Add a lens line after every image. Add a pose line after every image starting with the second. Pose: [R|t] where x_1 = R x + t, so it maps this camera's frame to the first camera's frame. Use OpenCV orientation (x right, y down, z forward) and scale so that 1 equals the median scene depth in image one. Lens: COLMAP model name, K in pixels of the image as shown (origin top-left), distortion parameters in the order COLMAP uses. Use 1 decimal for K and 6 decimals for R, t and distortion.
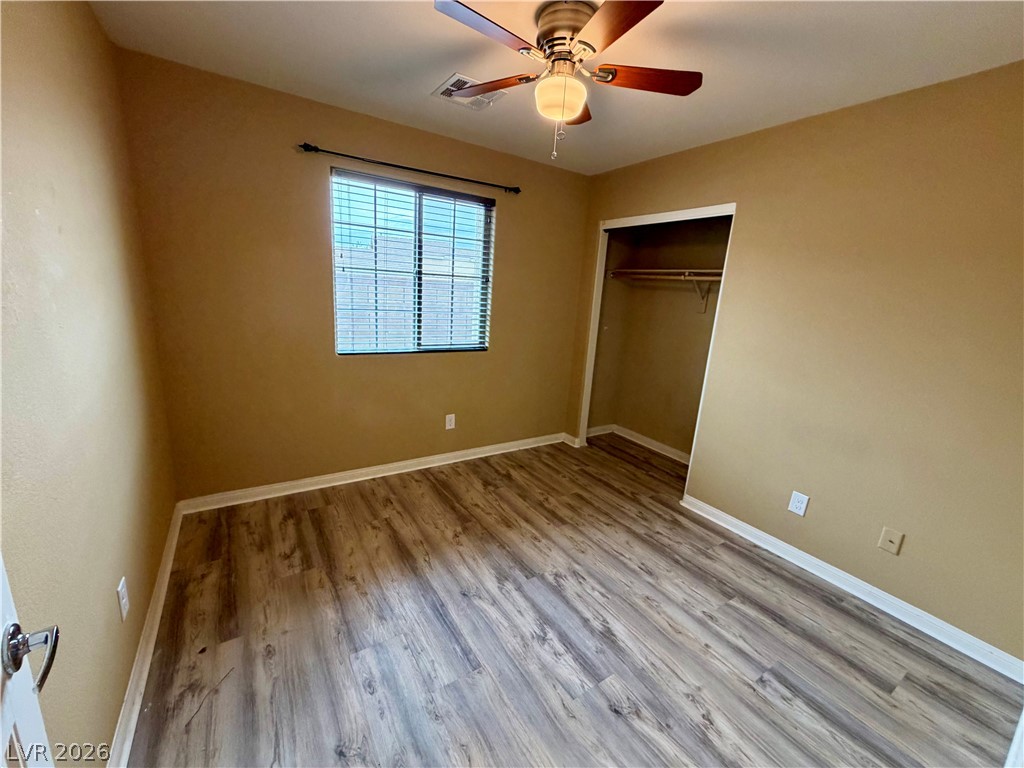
lens RADIAL K [[409.3, 0, 509.2], [0, 409.3, 383.7], [0, 0, 1]] dist [-0.000415, -0.000110]
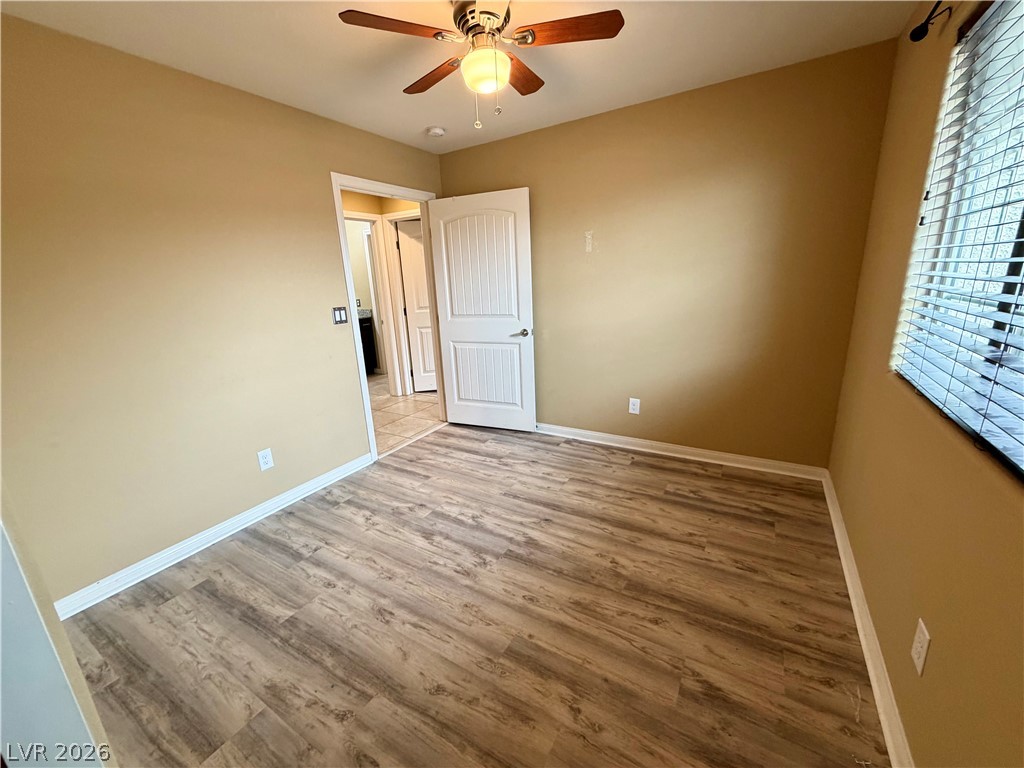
lens RADIAL K [[409.3, 0, 509.2], [0, 409.3, 383.7], [0, 0, 1]] dist [-0.000415, -0.000110]
pose [[-0.896817, 0.094684, -0.432150, 0.454420], [-0.108938, 0.899487, 0.423150, -0.329444], [0.428779, 0.426566, -0.796361, 1.673883]]
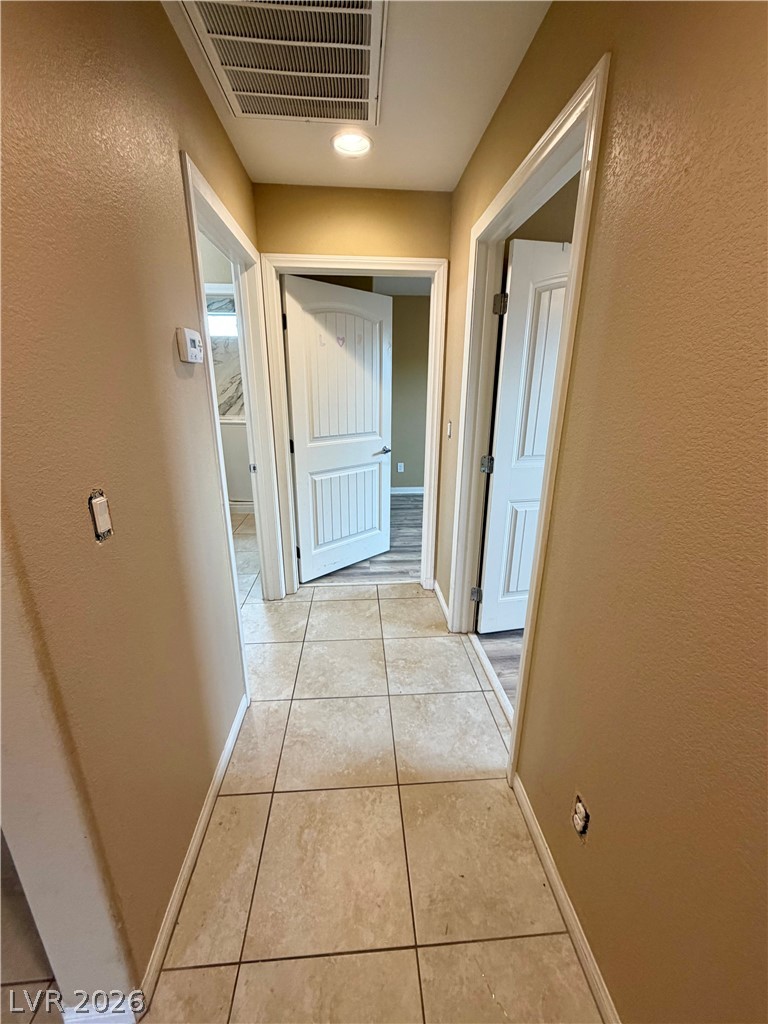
lens RADIAL K [[409.3, 0, 385.6], [0, 409.3, 509.1], [0, 0, 1]] dist [-0.000415, -0.000110]
pose [[-0.474683, 0.200123, -0.857104, 0.943675], [-0.233111, 0.910447, 0.341681, 0.031896], [0.848726, 0.361990, -0.385523, 0.171512]]
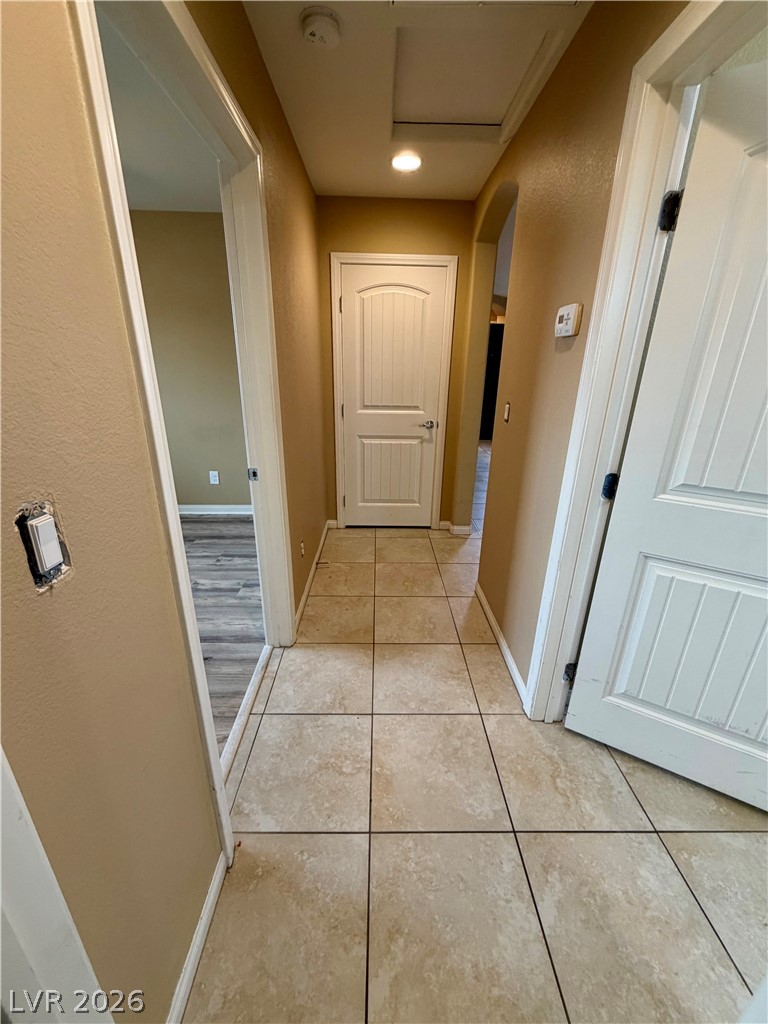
lens RADIAL K [[409.3, 0, 385.6], [0, 409.3, 509.1], [0, 0, 1]] dist [-0.000415, -0.000110]
pose [[0.524724, -0.336118, 0.782105, -0.277844], [0.207300, 0.941544, 0.265558, 0.137334], [-0.825646, 0.022786, 0.563728, -0.530709]]
